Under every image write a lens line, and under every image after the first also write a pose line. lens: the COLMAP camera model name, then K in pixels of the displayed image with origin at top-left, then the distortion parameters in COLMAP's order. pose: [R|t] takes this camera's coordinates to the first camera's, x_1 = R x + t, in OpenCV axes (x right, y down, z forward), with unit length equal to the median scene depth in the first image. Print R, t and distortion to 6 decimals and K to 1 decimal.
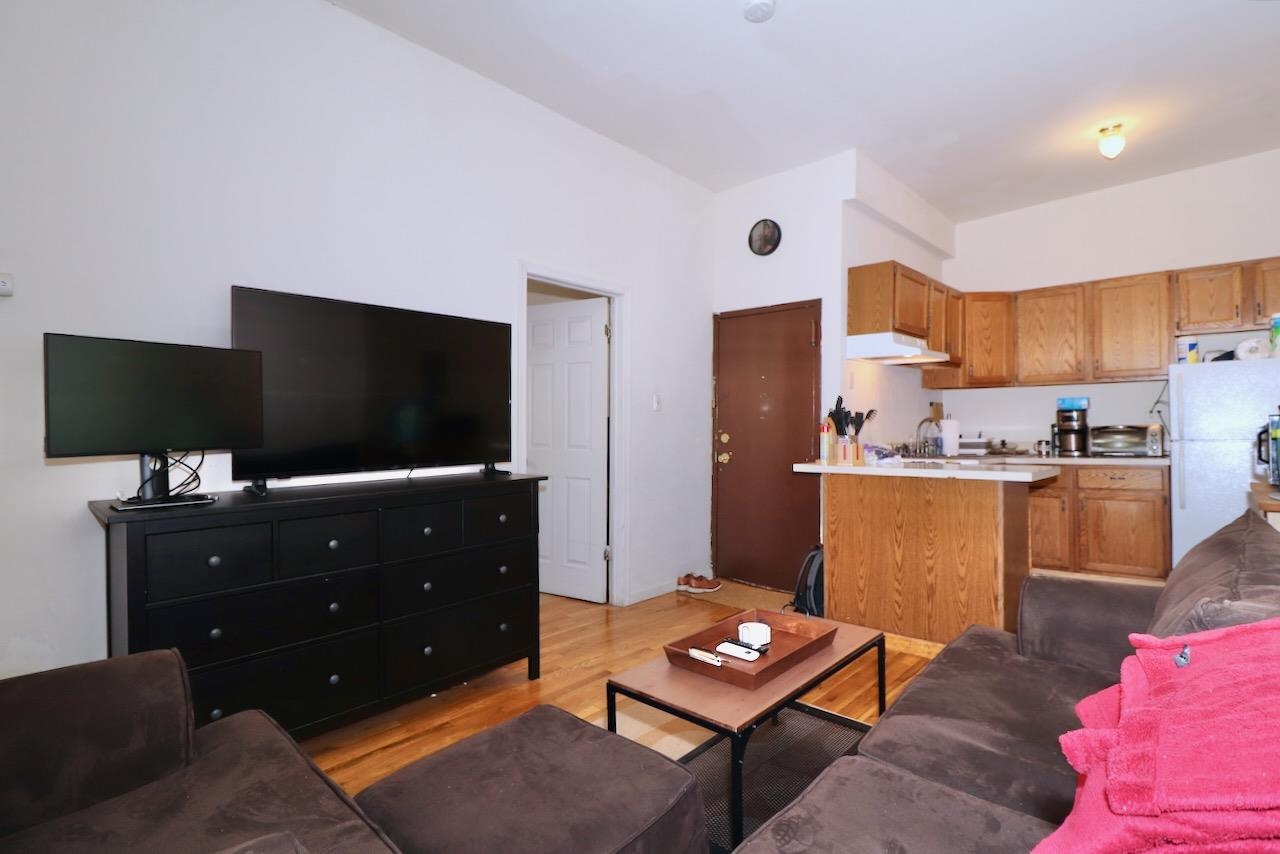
lens RADIAL K [[602.0, 0, 643.3], [0, 602.0, 424.8], [0, 0, 1]] dist [-0.002952, -0.013511]
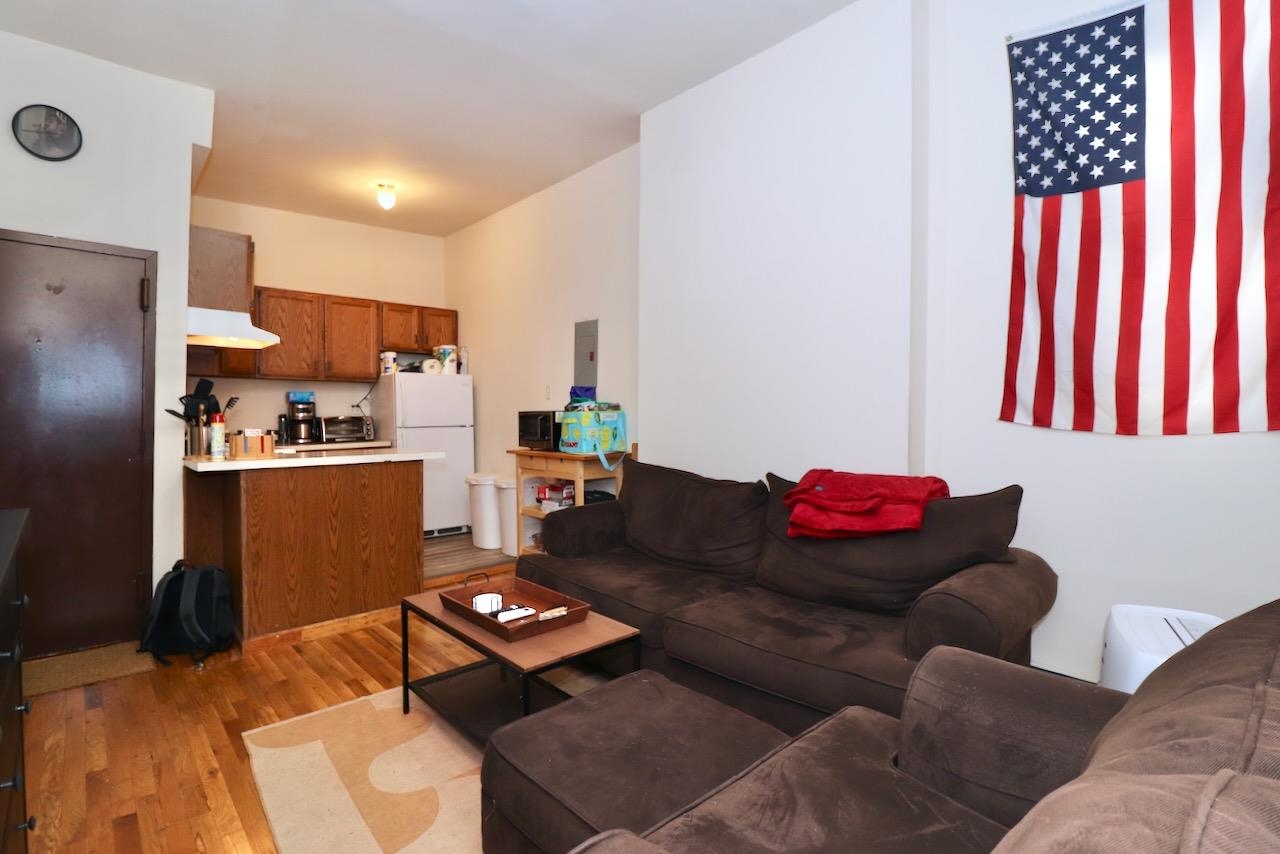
lens RADIAL K [[602.0, 0, 643.3], [0, 602.0, 424.8], [0, 0, 1]] dist [-0.002952, -0.013511]
pose [[0.081602, -0.008792, 0.996626, -0.404708], [-0.005190, 0.999944, 0.009247, 0.003950], [-0.996651, -0.005927, 0.081552, 0.288482]]
